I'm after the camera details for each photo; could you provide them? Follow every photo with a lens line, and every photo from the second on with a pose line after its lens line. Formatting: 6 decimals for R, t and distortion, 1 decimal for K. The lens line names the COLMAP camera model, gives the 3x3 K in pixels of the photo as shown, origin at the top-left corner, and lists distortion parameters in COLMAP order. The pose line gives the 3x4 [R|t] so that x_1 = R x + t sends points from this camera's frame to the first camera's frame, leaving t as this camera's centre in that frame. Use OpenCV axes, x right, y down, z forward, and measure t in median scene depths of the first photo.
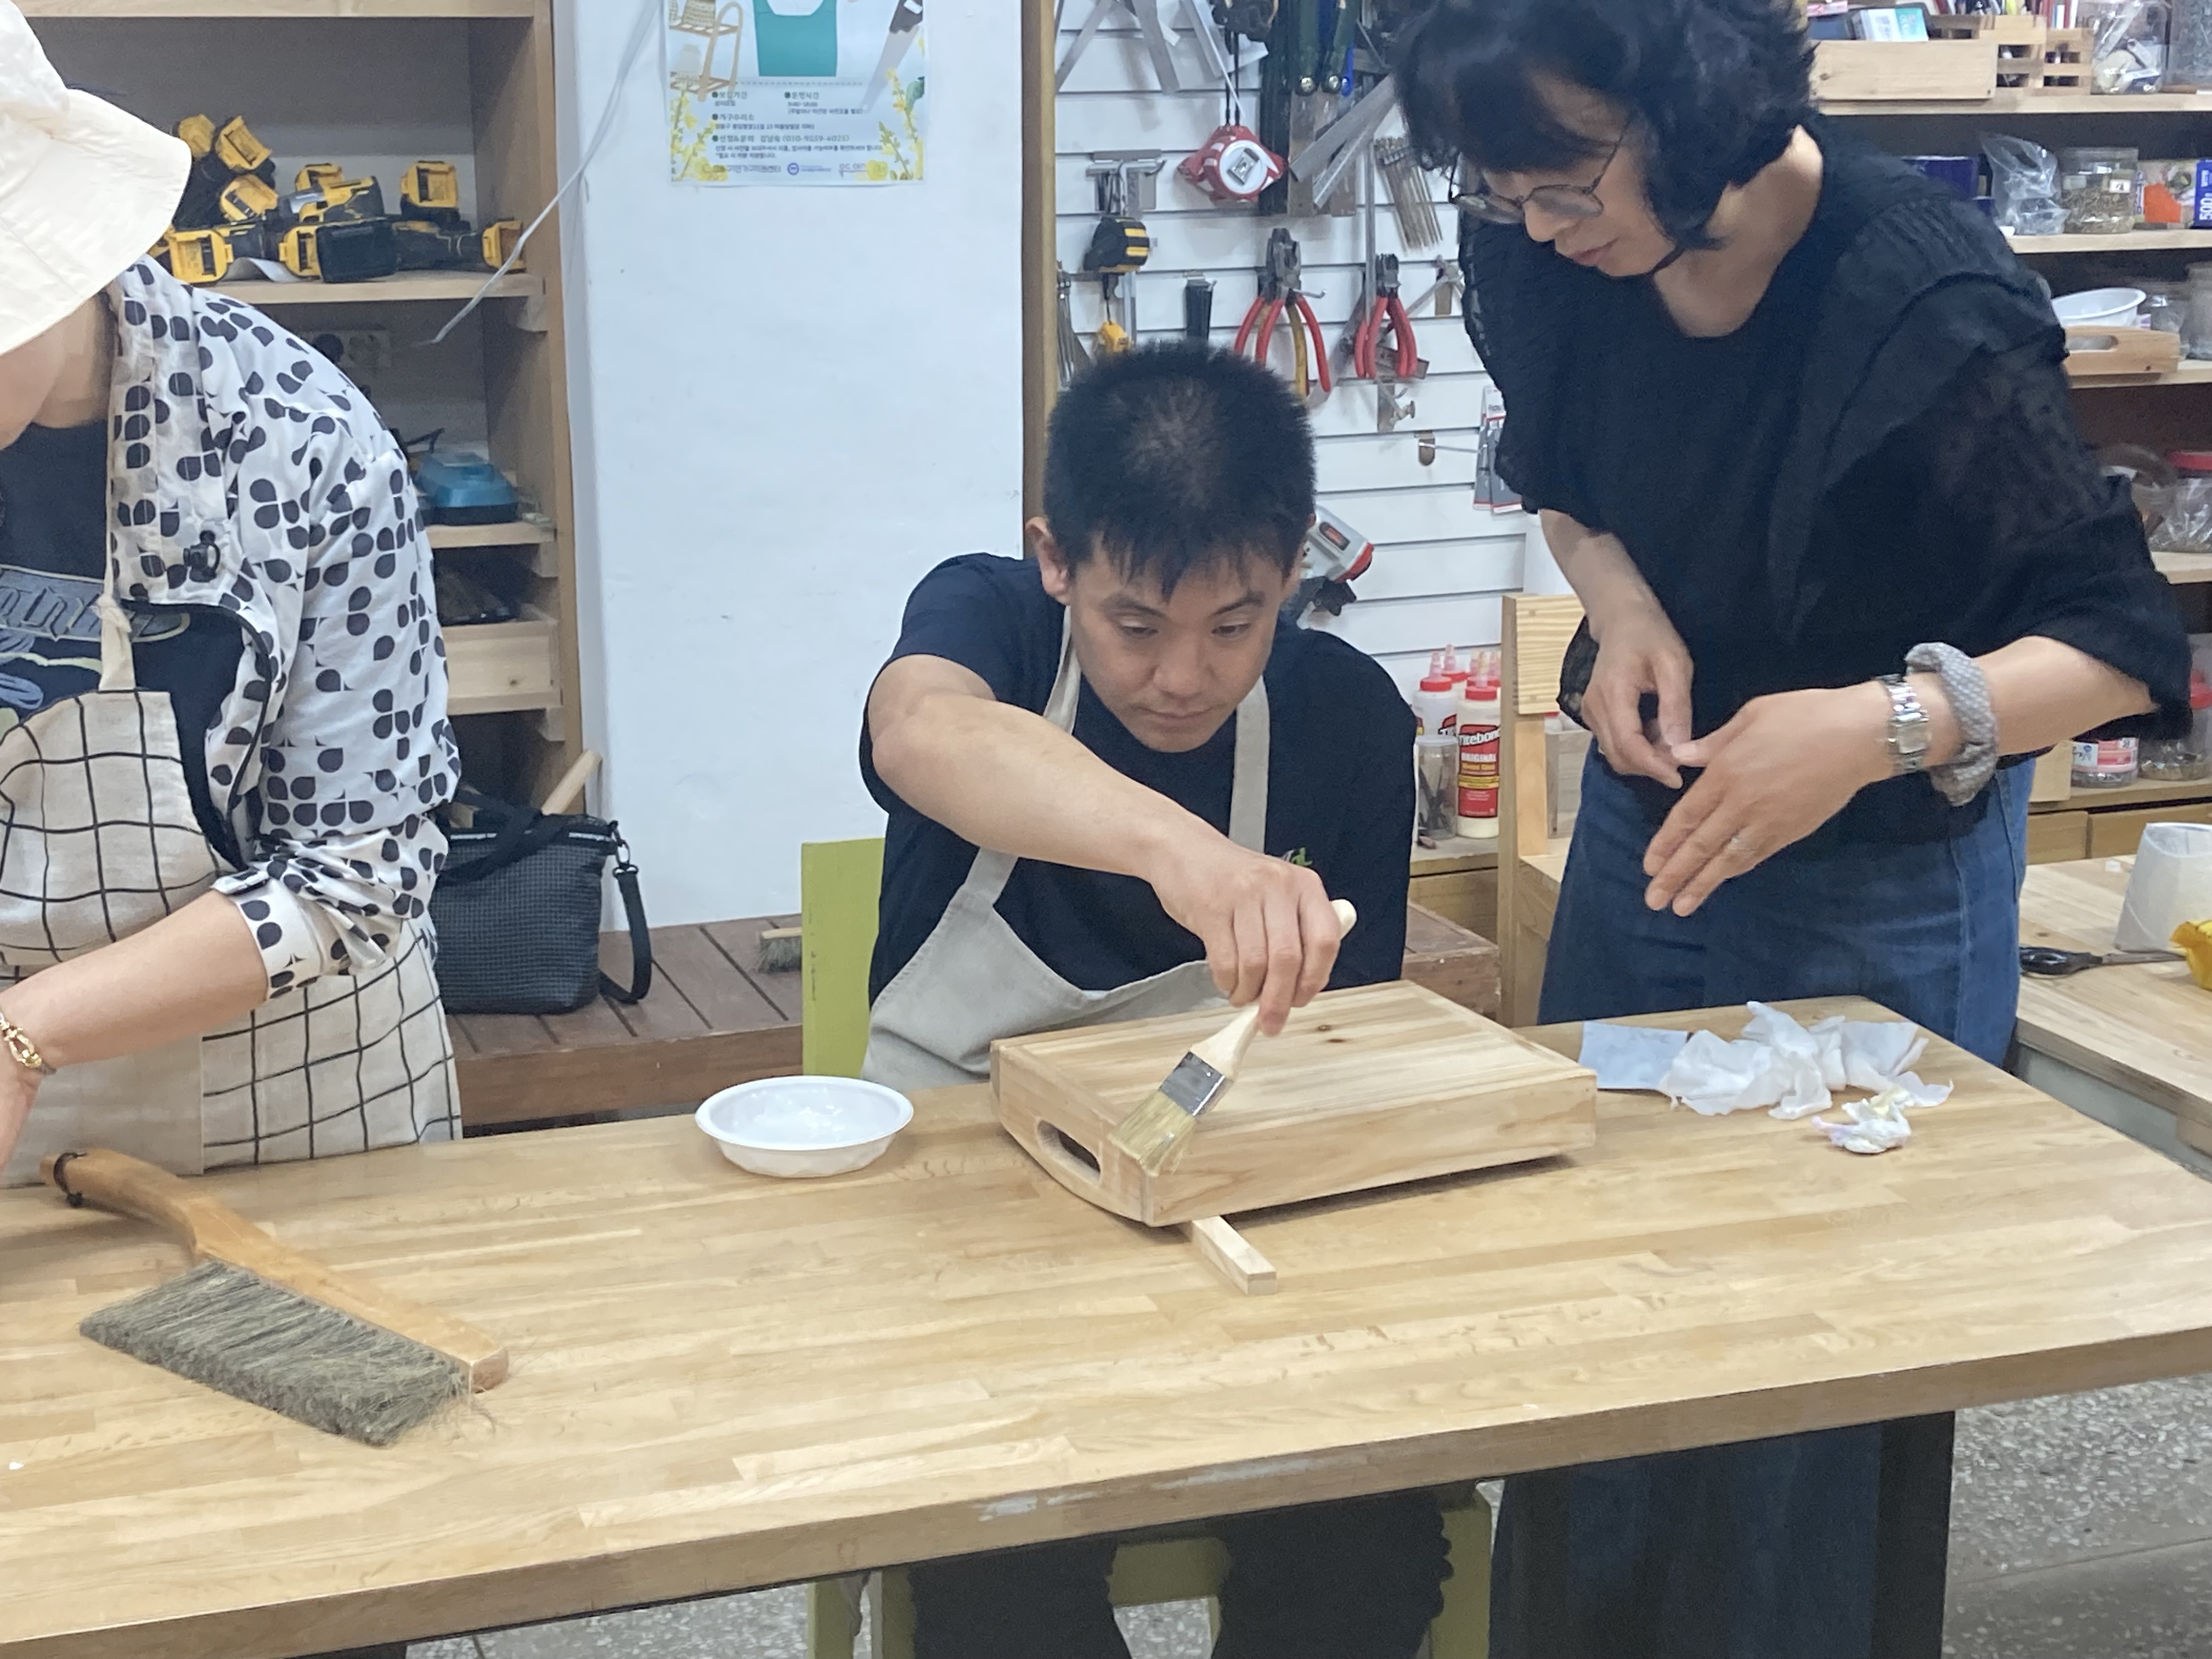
lens RADIAL K [[3702.8, 0, 1107.4], [0, 3702.8, 835.1], [0, 0, 1]] dist [0.035116, 0.000000]
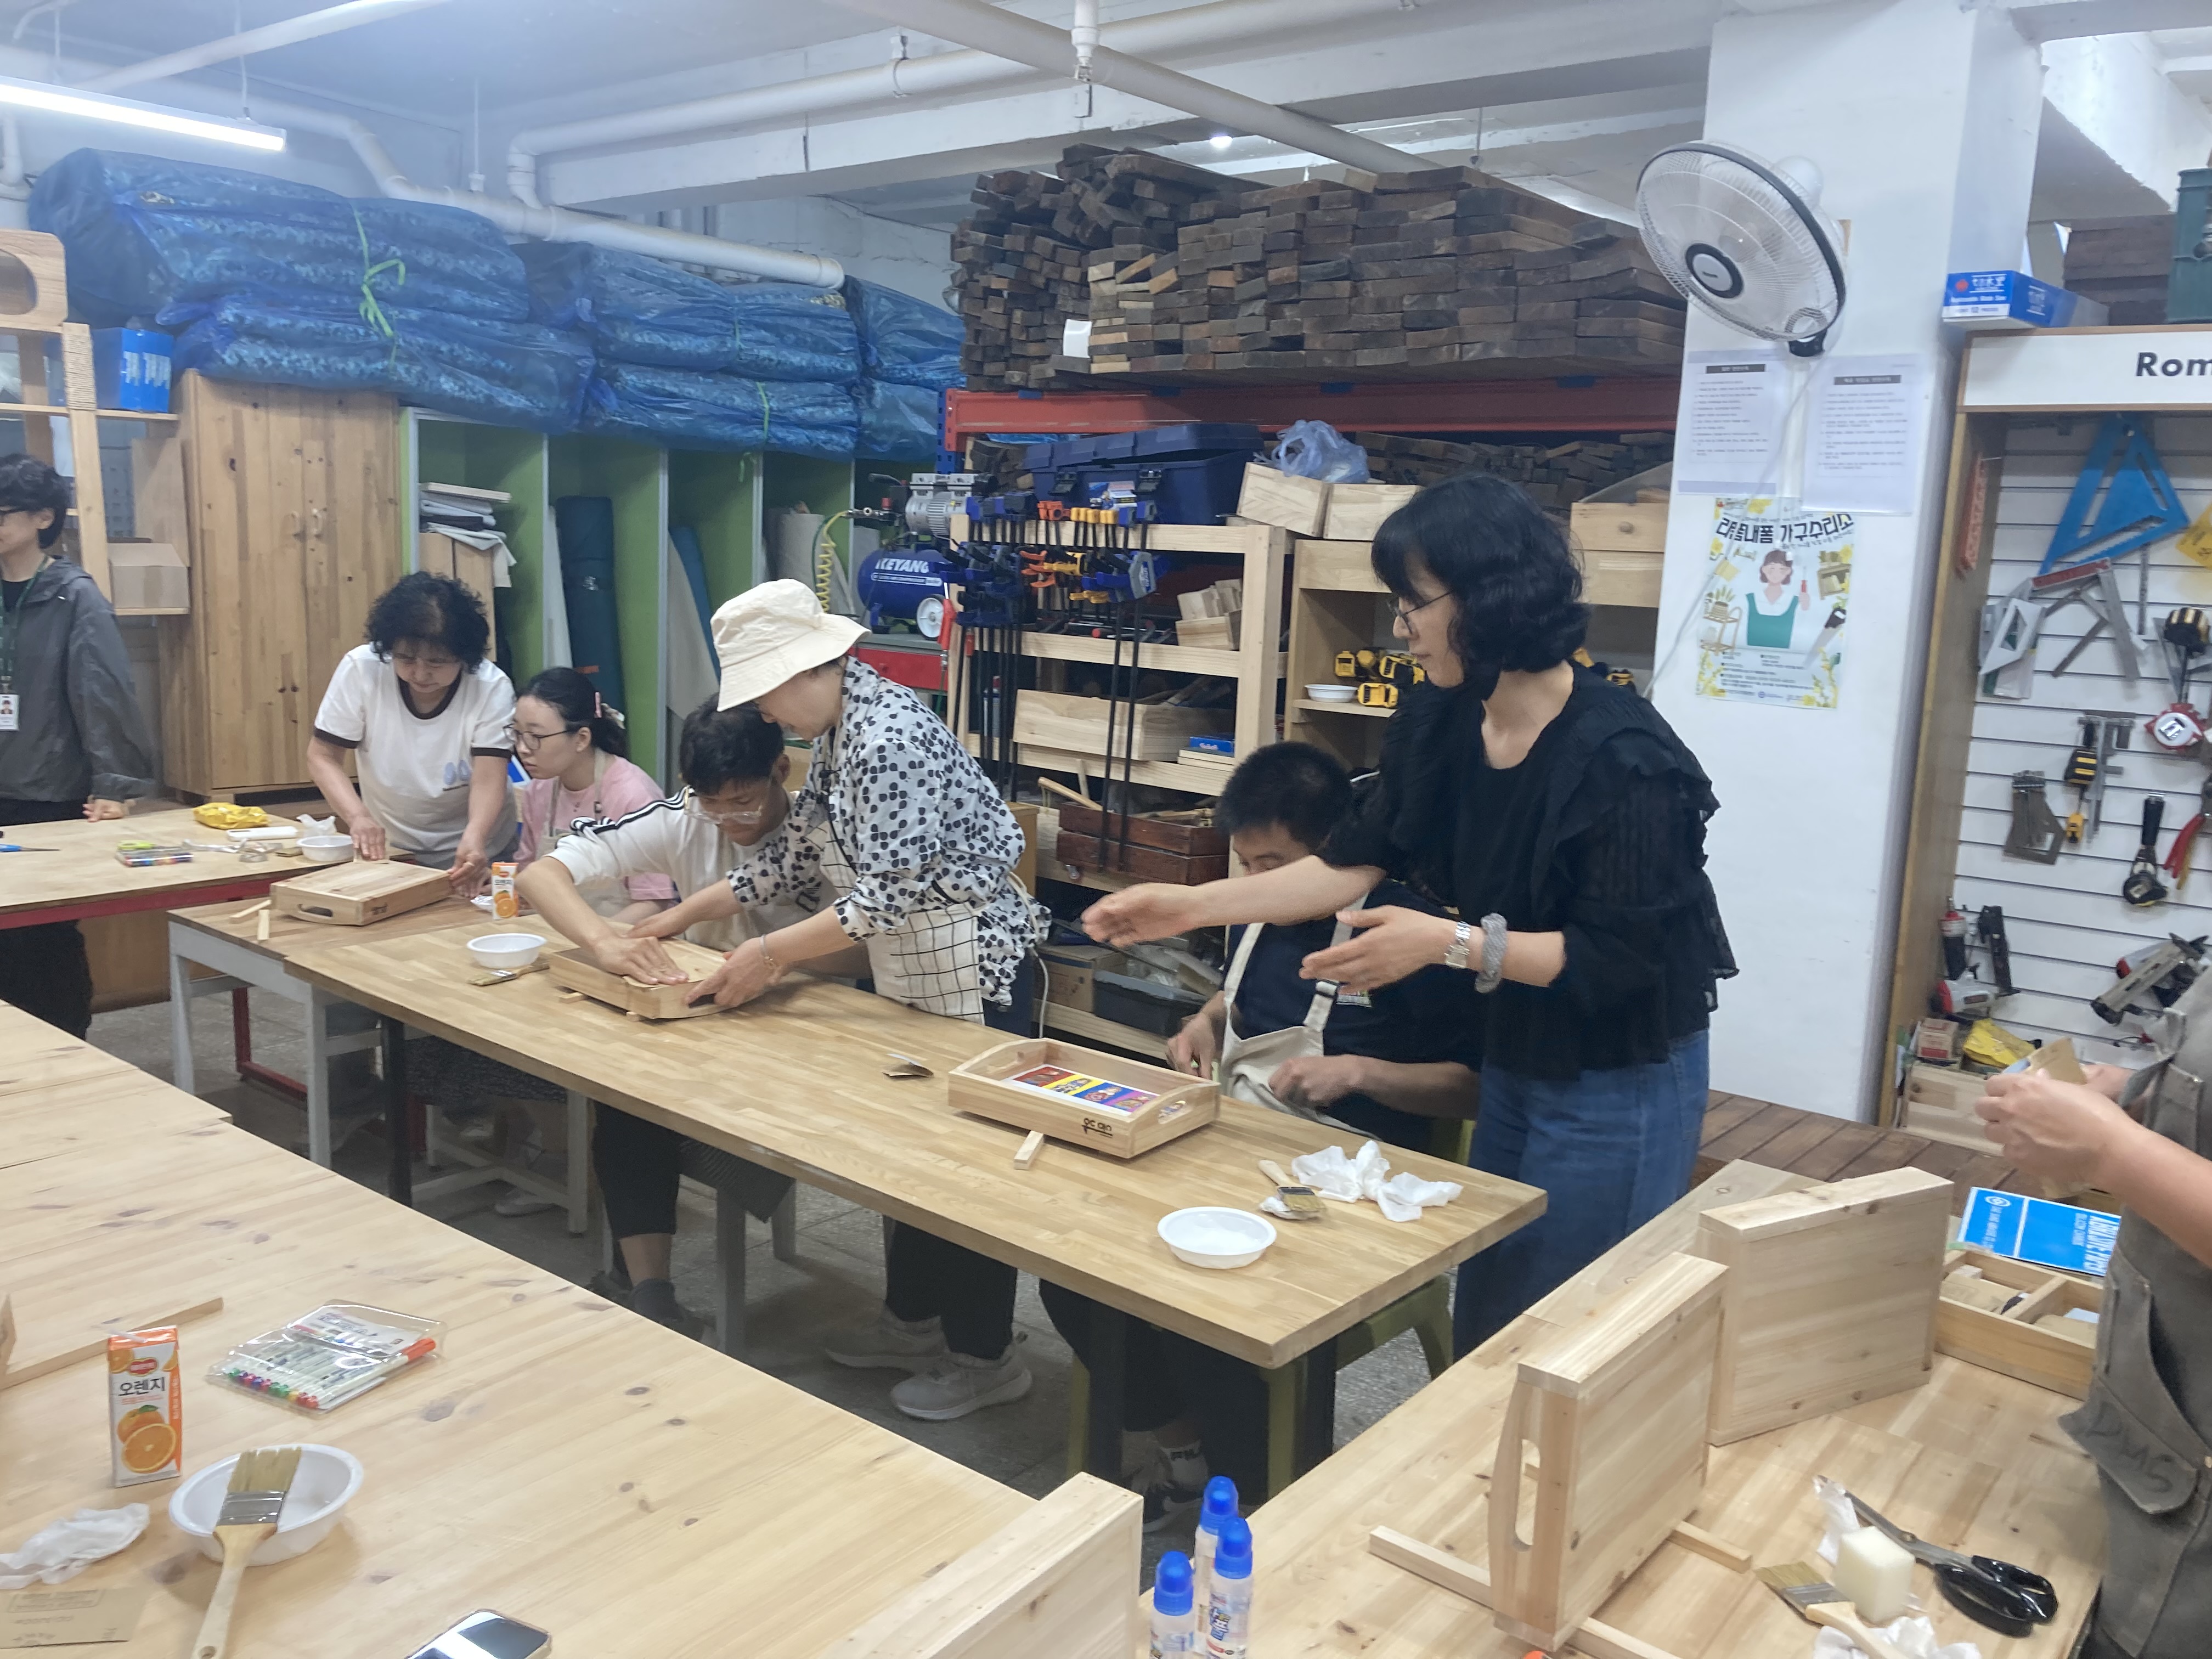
lens RADIAL K [[1787.3, 0, 1108.3], [0, 1787.3, 823.8], [0, 0, 1]] dist [0.109708, 0.007233]
pose [[0.497768, 0.160752, -0.852283, 0.557392], [-0.239595, 0.969920, 0.043007, -0.075710], [0.833560, 0.182796, 0.521310, 0.249223]]
